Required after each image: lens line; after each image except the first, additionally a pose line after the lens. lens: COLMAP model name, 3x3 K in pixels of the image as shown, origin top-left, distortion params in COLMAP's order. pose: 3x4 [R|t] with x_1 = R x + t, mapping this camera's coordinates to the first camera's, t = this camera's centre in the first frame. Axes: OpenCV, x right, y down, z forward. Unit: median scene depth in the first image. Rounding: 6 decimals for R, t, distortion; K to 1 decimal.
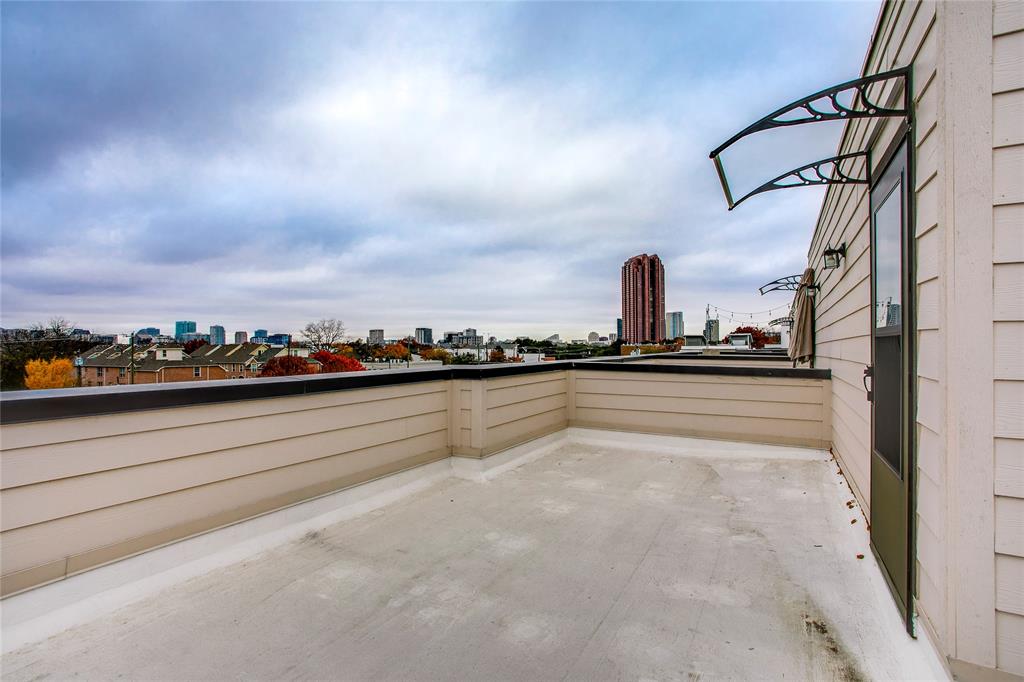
lens RADIAL K [[495.2, 0, 514.4], [0, 495.2, 346.6], [0, 0, 1]] dist [-0.053978, 0.033772]
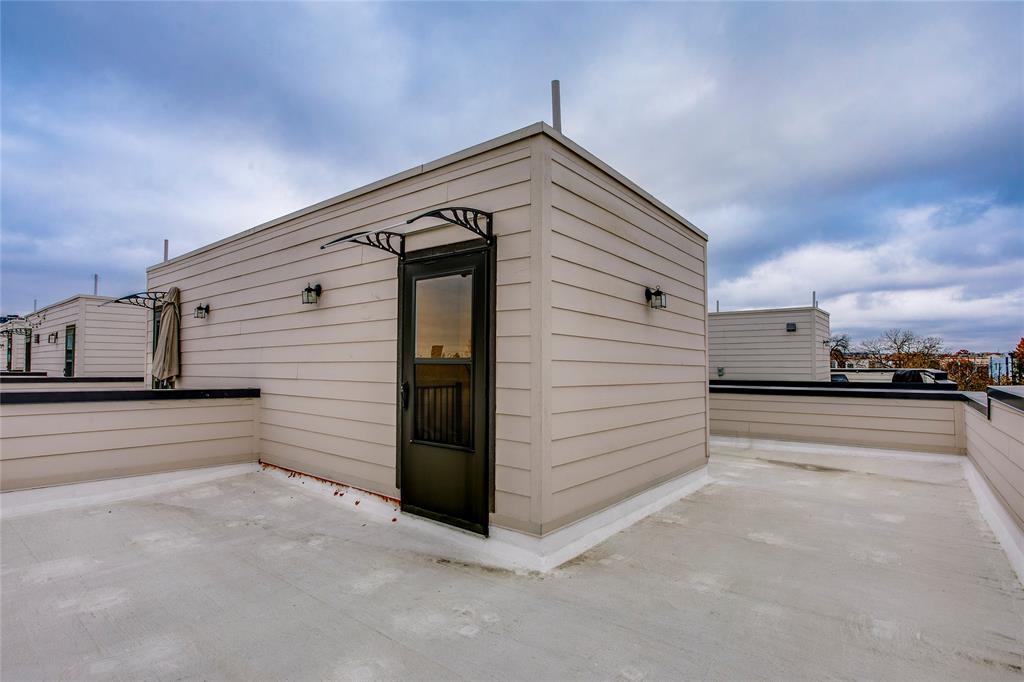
lens RADIAL K [[504.9, 0, 510.2], [0, 504.9, 337.1], [0, 0, 1]] dist [-0.062450, 0.032415]
pose [[0.181684, 0.060950, 0.981466, -1.754681], [-0.005058, 0.998122, -0.061048, -0.016497], [-0.983344, 0.006127, 0.181651, 1.063453]]
